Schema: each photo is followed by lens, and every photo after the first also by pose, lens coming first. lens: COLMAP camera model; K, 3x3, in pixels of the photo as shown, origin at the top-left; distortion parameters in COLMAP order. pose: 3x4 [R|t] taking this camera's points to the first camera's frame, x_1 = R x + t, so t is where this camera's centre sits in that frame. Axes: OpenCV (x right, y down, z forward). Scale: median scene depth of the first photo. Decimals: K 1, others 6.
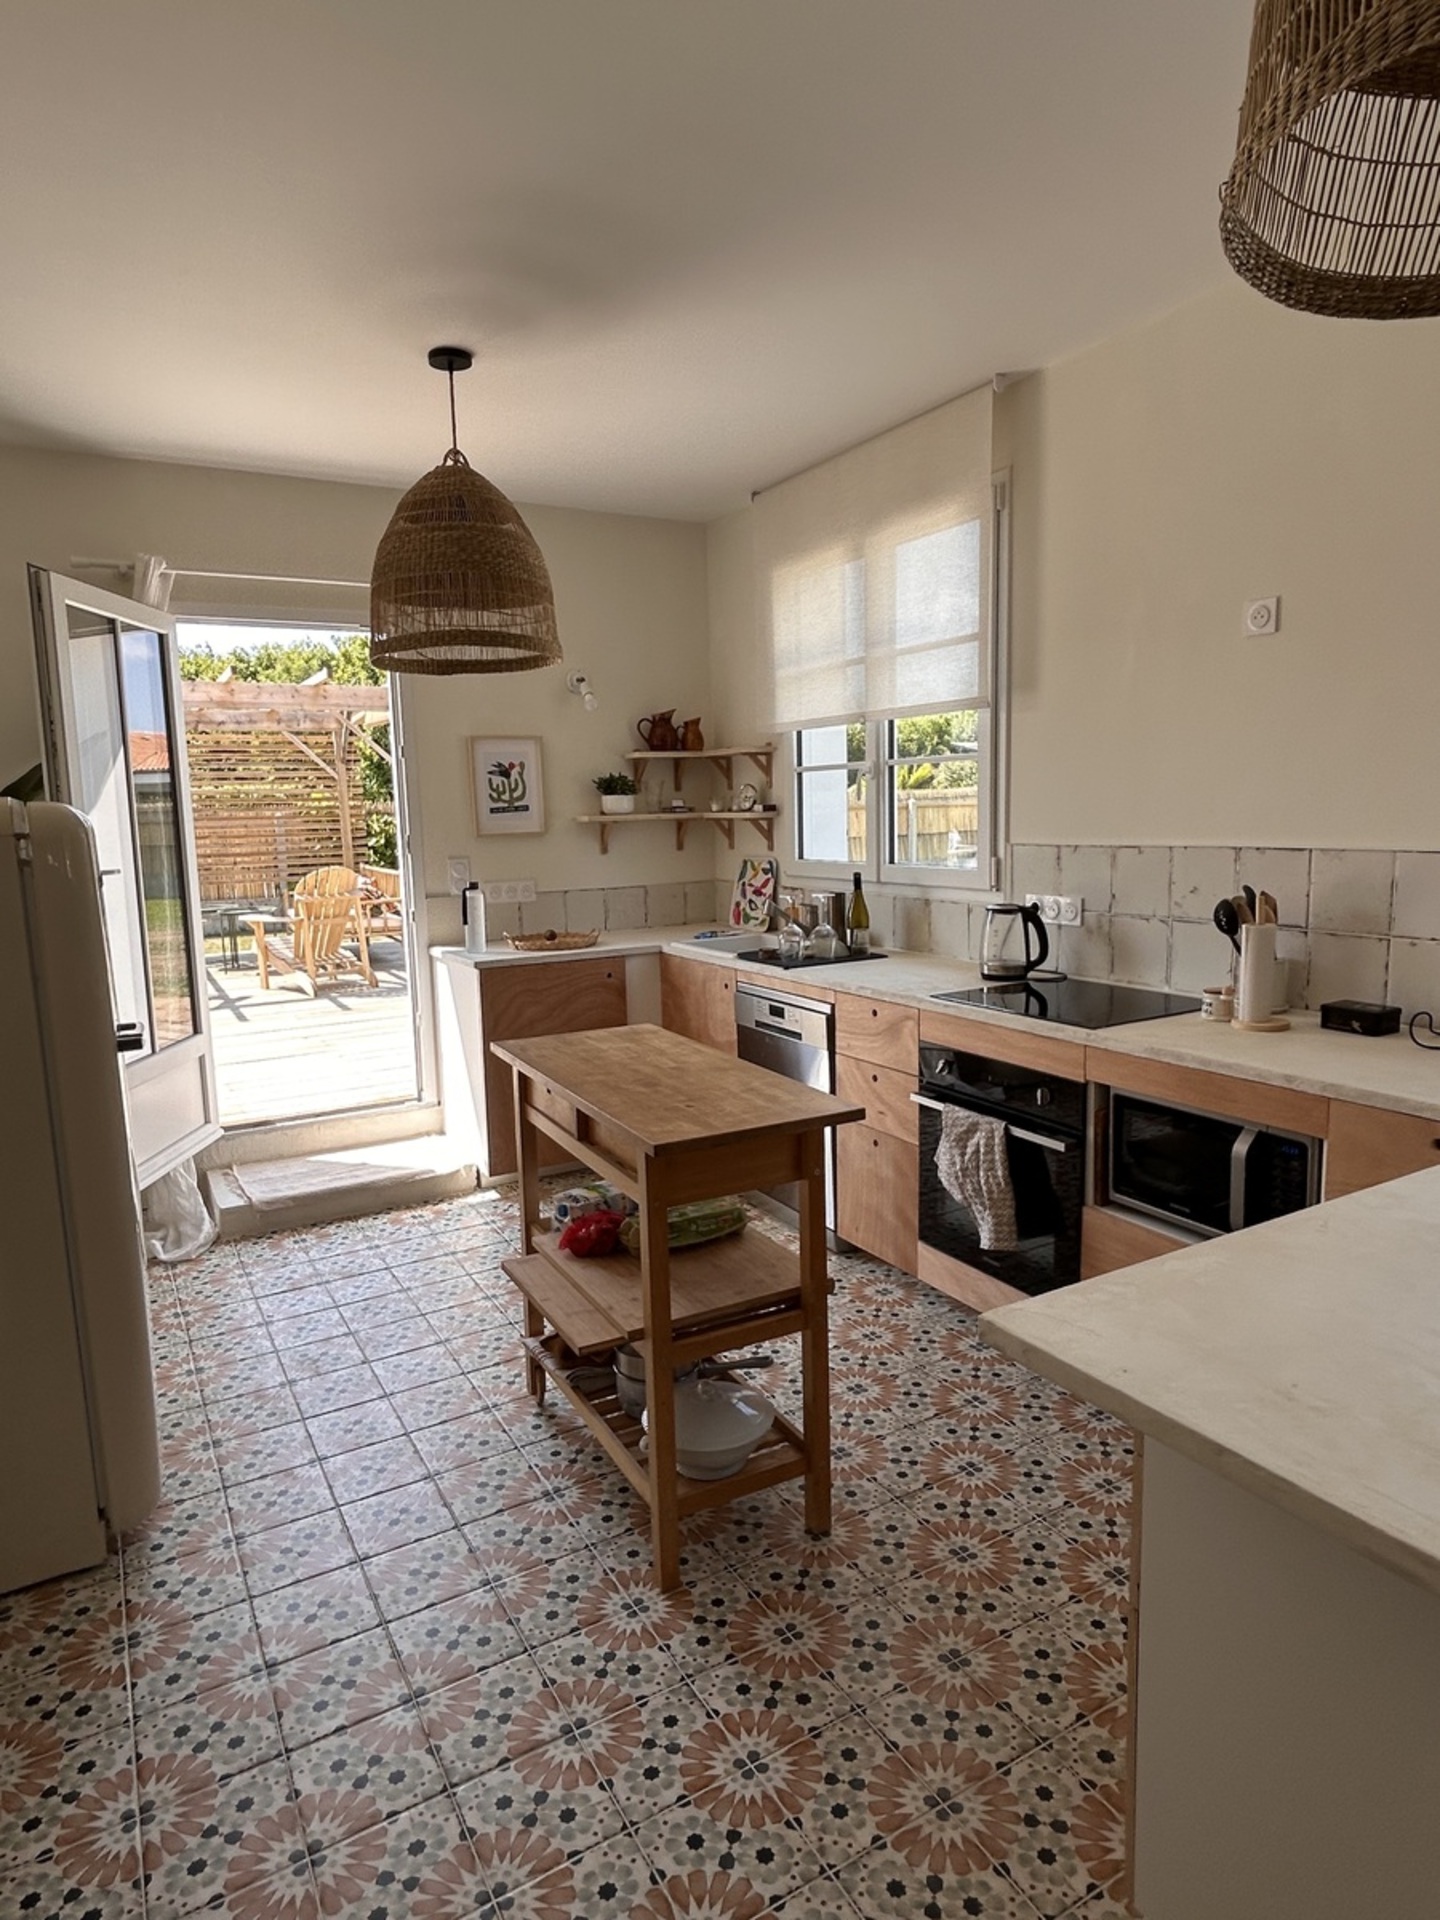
lens RADIAL K [[1113.3, 0, 720.0], [0, 1113.3, 960.0], [0, 0, 1]] dist [0.000939, -0.000011]
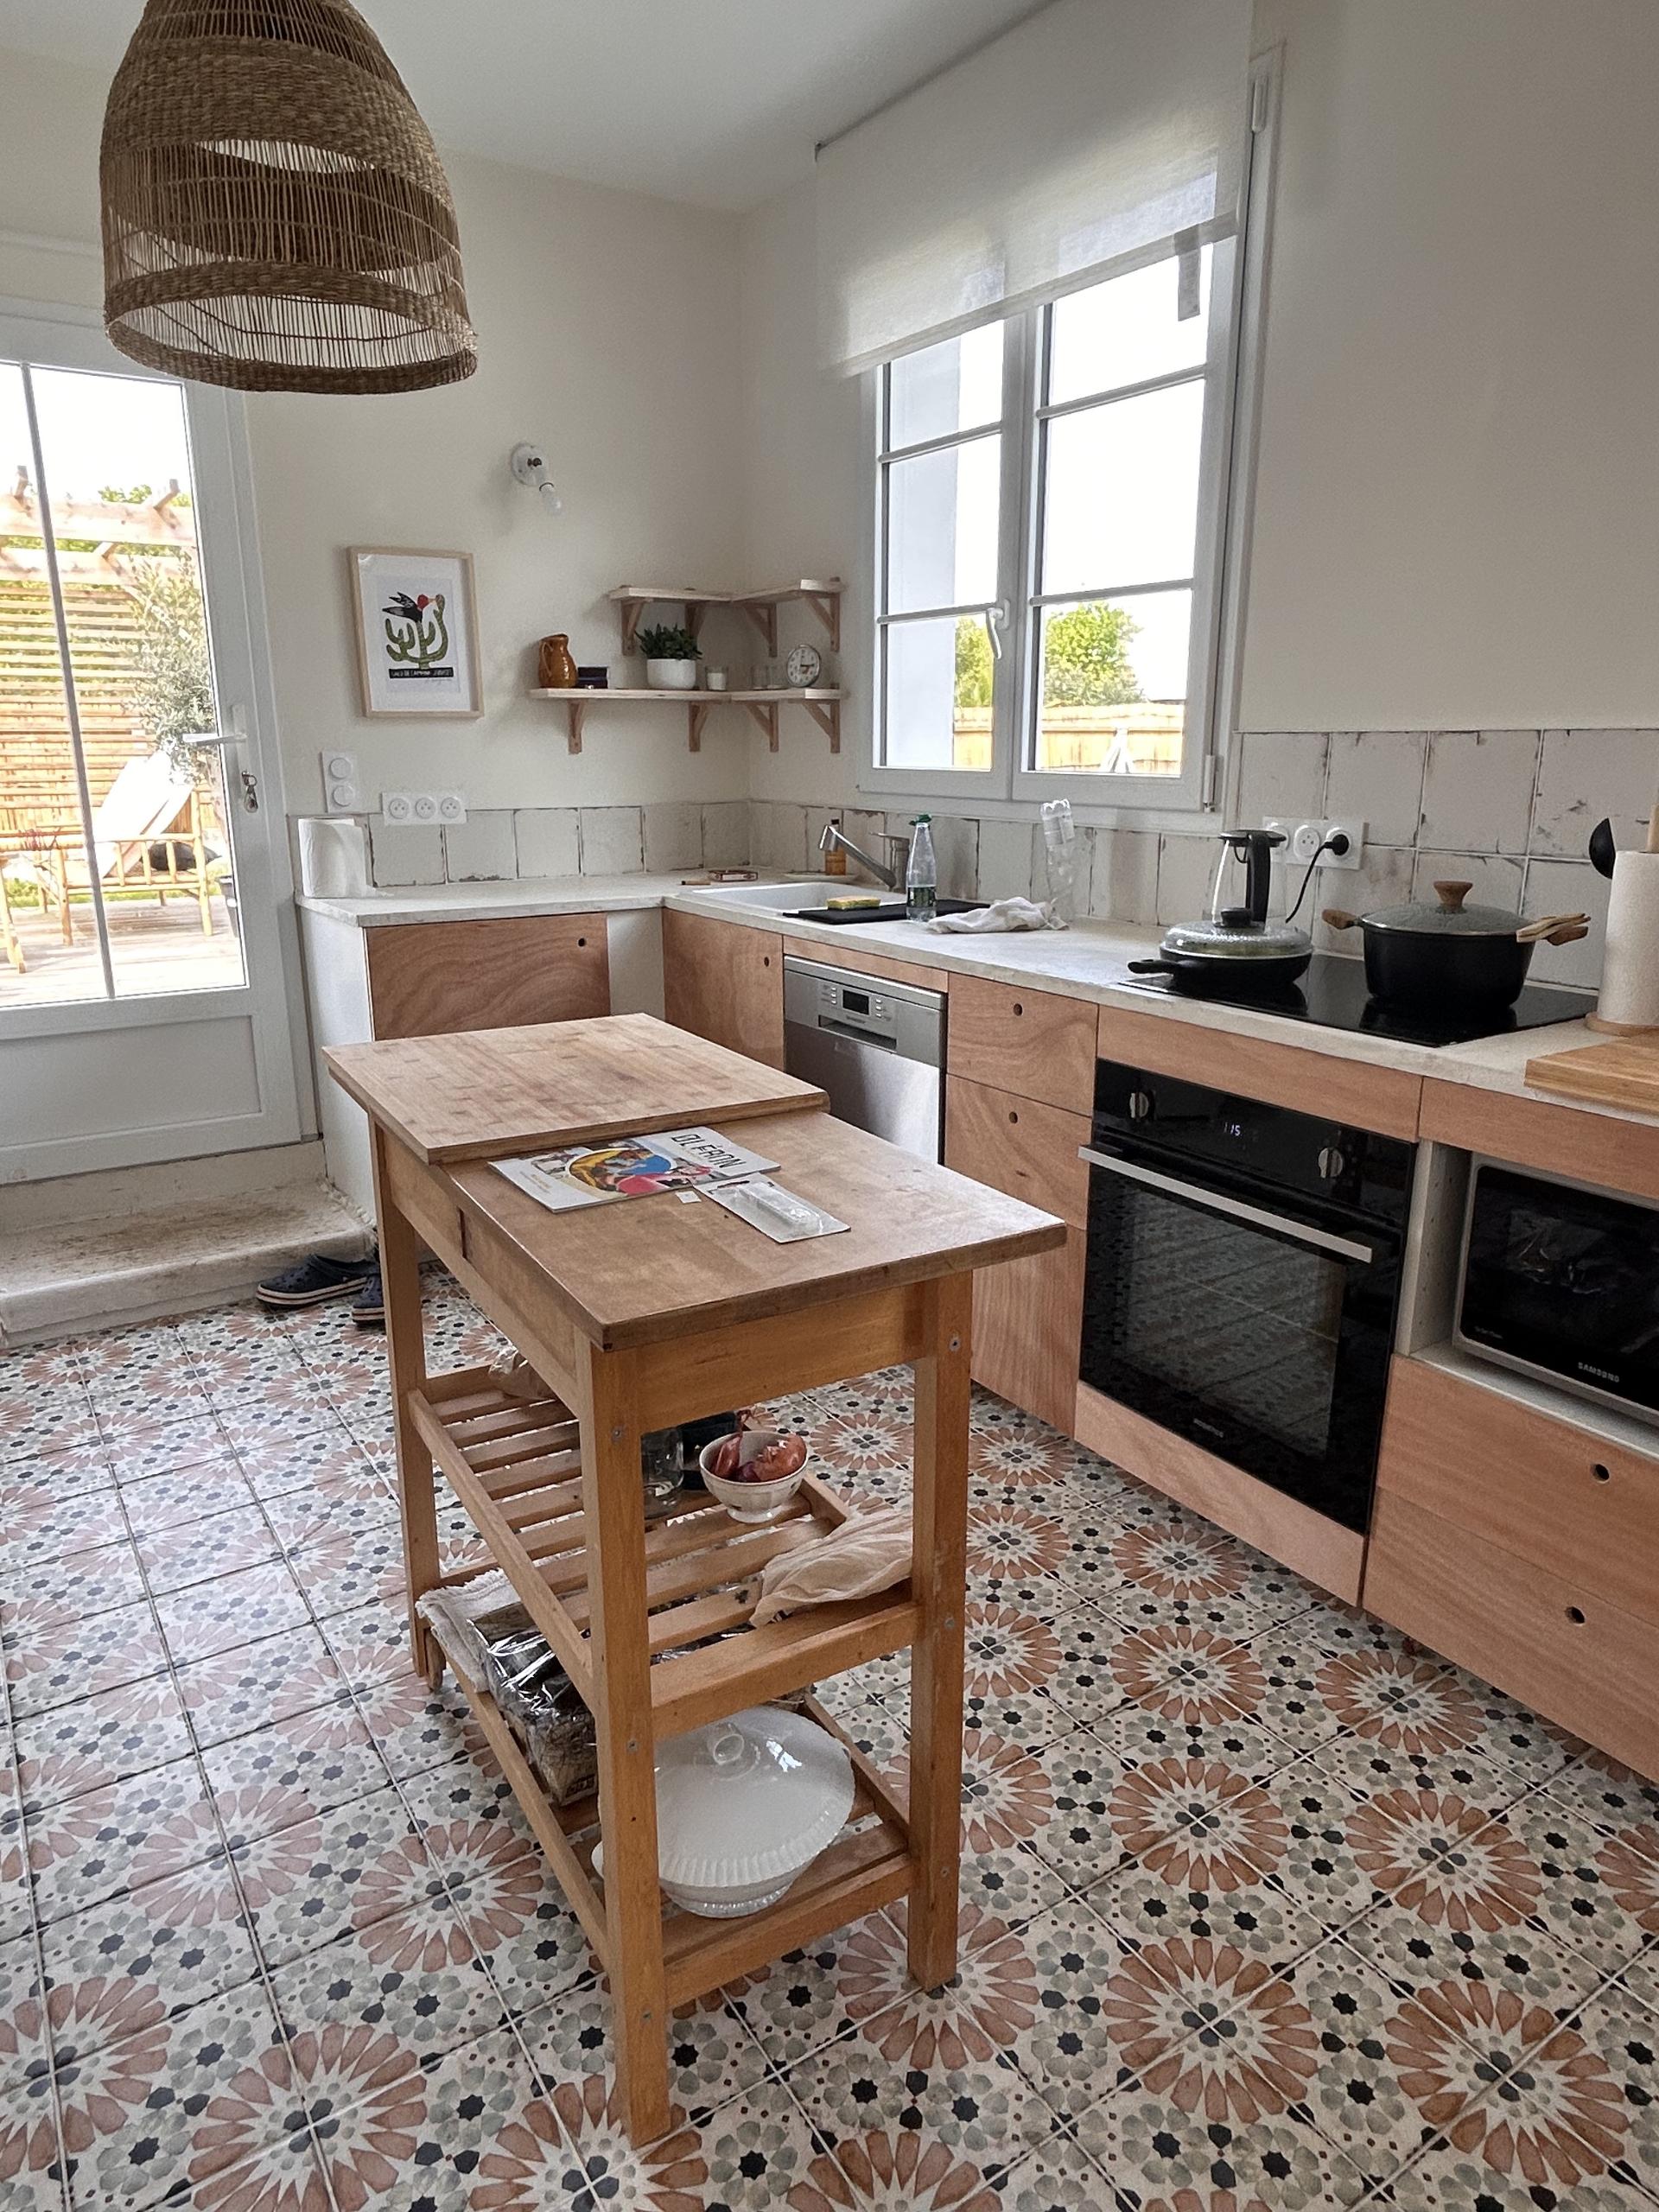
lens RADIAL K [[1387.9, 0, 829.5], [0, 1387.9, 1106.0], [0, 0, 1]] dist [0.008002, 0.001575]
pose [[0.998170, 0.009299, 0.059750, -0.006225], [-0.016649, 0.992177, 0.123721, 0.008733], [-0.058132, -0.124490, 0.990517, 0.271059]]
